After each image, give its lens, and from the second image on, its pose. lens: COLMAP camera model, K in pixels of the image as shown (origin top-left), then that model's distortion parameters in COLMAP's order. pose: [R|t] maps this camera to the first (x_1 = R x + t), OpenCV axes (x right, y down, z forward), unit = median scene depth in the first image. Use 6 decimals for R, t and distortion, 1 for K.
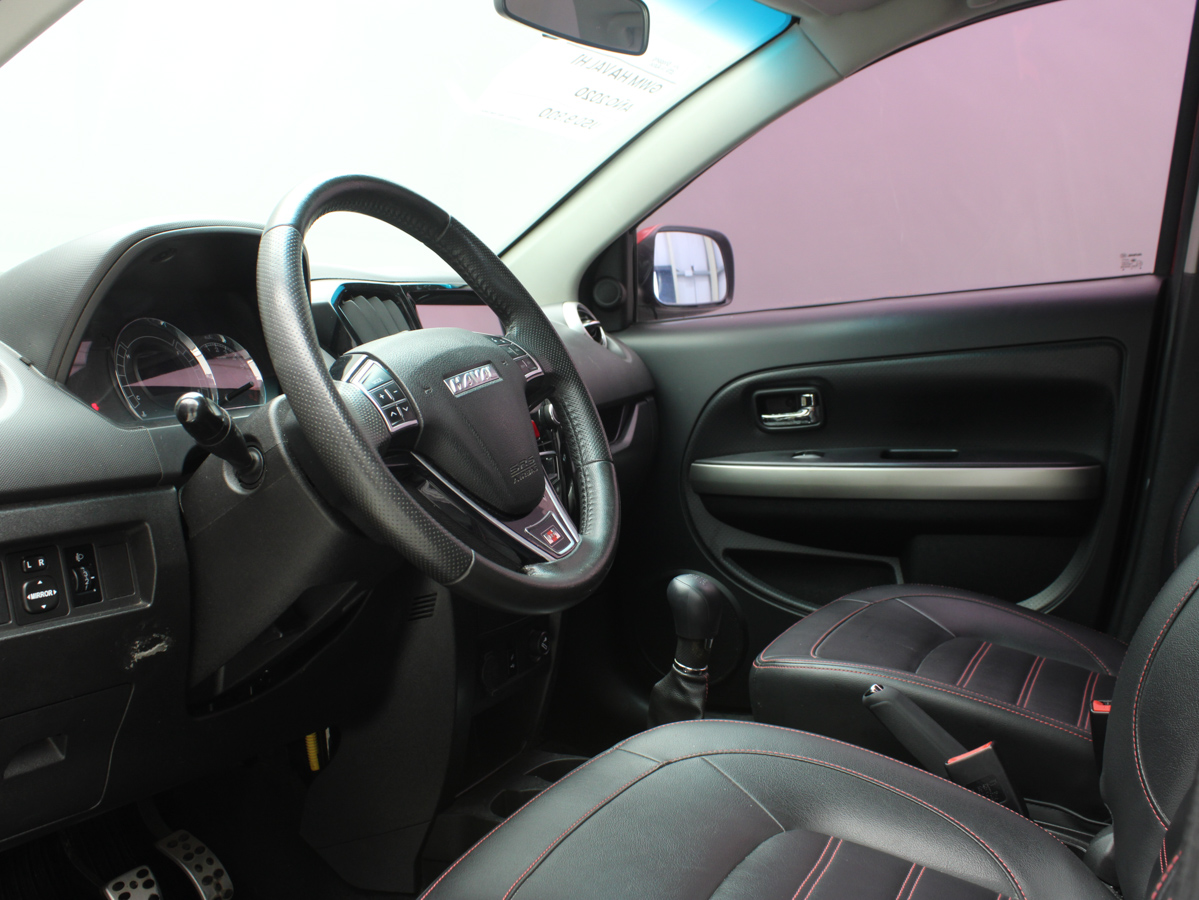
lens RADIAL K [[1179.7, 0, 600.3], [0, 1179.7, 453.1], [0, 0, 1]] dist [-0.163594, 0.000000]
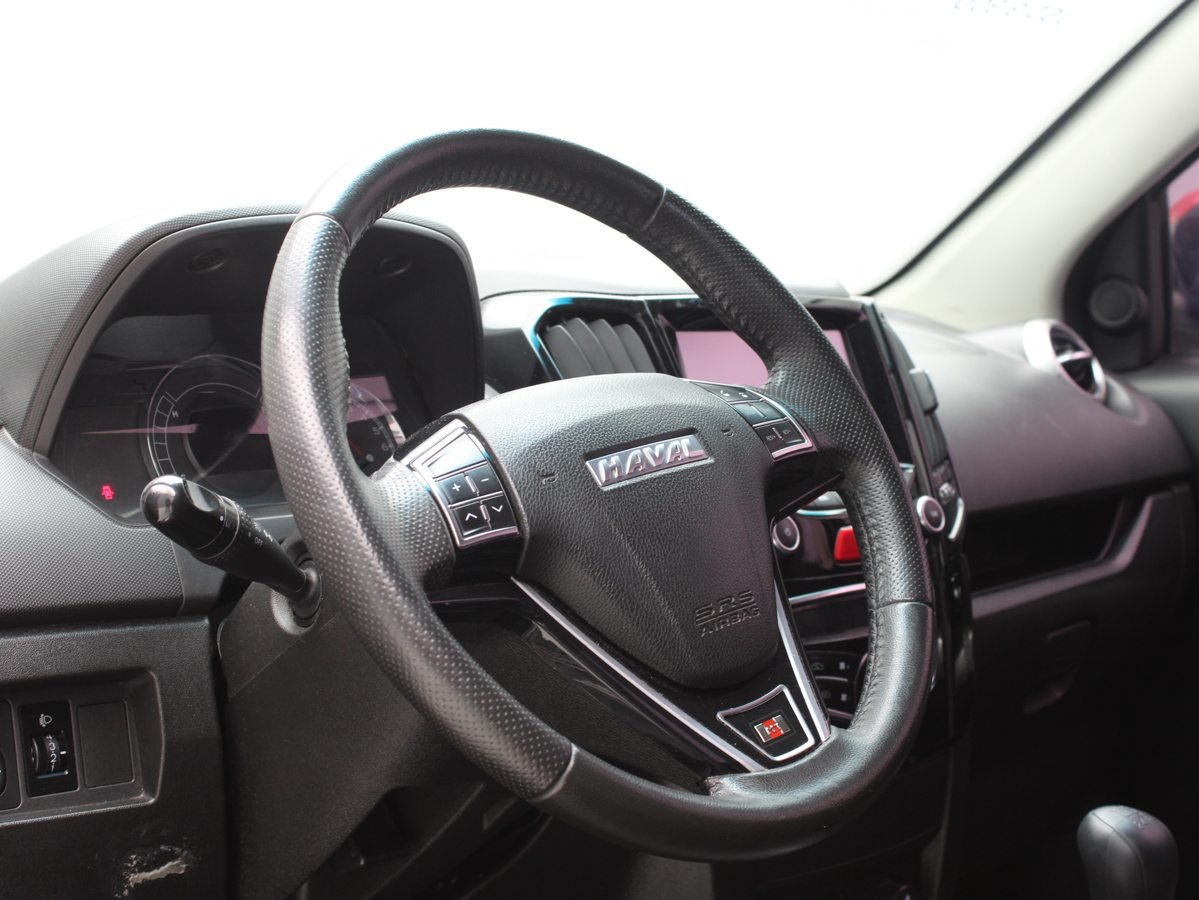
lens RADIAL K [[1938.3, 0, 599.6], [0, 1938.3, 449.5], [0, 0, 1]] dist [-0.066156, 0.000000]
pose [[0.934501, 0.010149, -0.355817, 0.222288], [-0.030541, 0.998194, -0.051738, -0.015842], [0.354649, 0.059216, 0.933122, 0.062419]]
